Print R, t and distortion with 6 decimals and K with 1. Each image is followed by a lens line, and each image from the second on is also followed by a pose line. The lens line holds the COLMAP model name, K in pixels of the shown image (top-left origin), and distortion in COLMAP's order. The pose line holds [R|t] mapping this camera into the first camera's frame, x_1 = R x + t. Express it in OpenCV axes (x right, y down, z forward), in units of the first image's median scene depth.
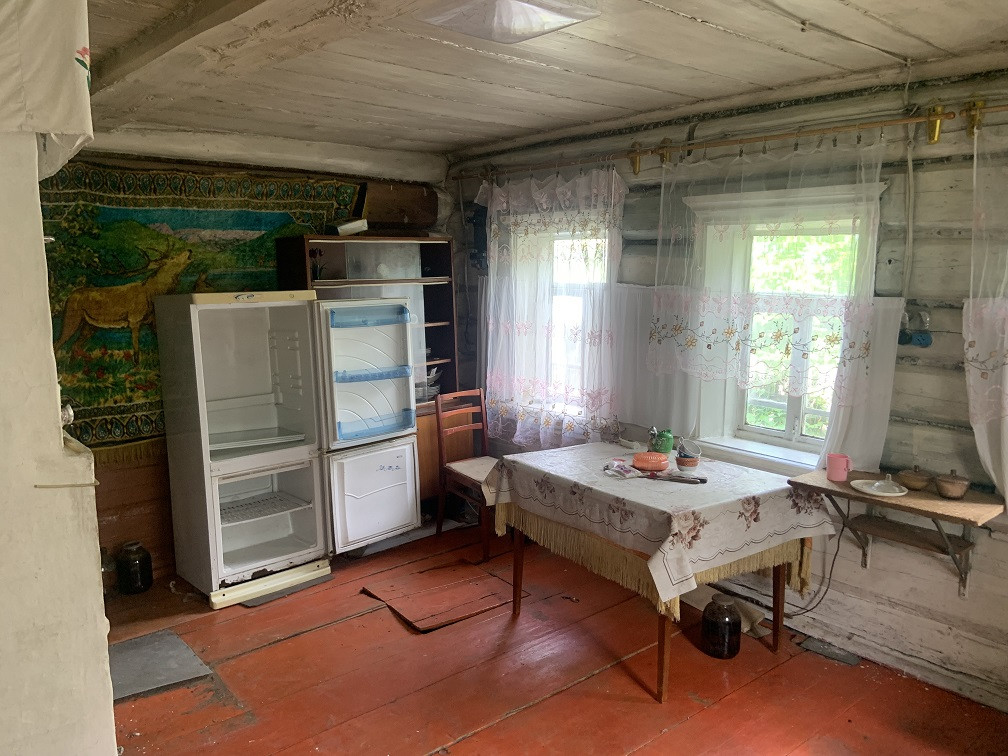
lens RADIAL K [[753.1, 0, 498.8], [0, 753.1, 382.4], [0, 0, 1]] dist [-0.009231, -0.025755]
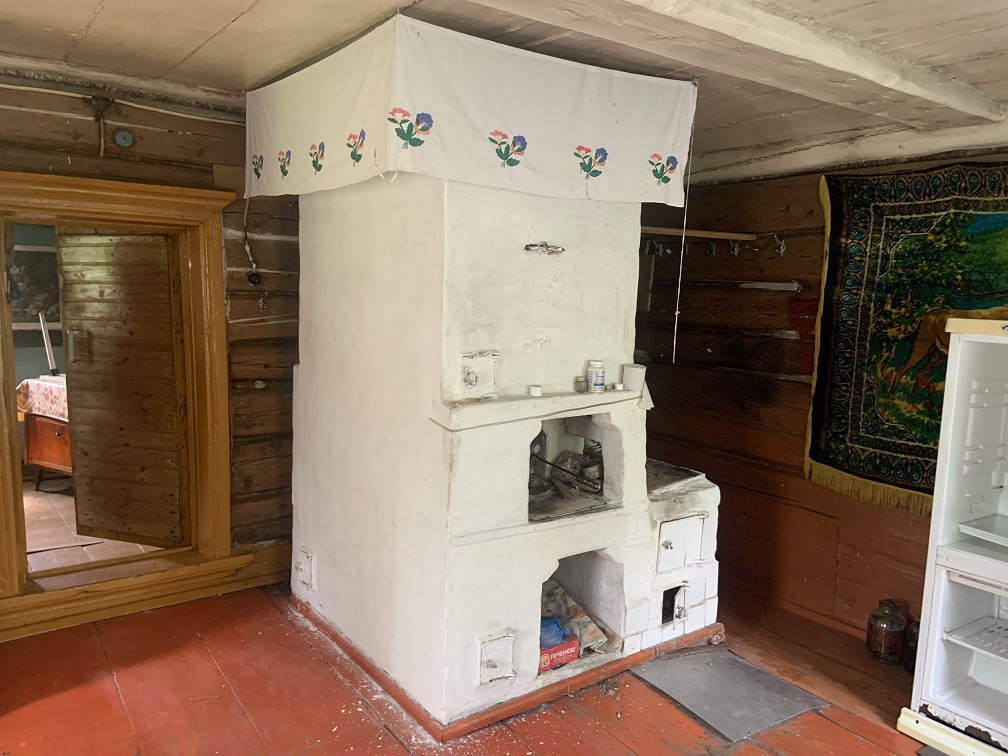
lens RADIAL K [[753.1, 0, 502.4], [0, 753.1, 372.9], [0, 0, 1]] dist [-0.009231, -0.025755]
pose [[-0.119349, 0.114429, -0.986236, 0.258163], [-0.181462, 0.974090, 0.134979, -0.055105], [0.976129, 0.195074, -0.095492, 0.417885]]
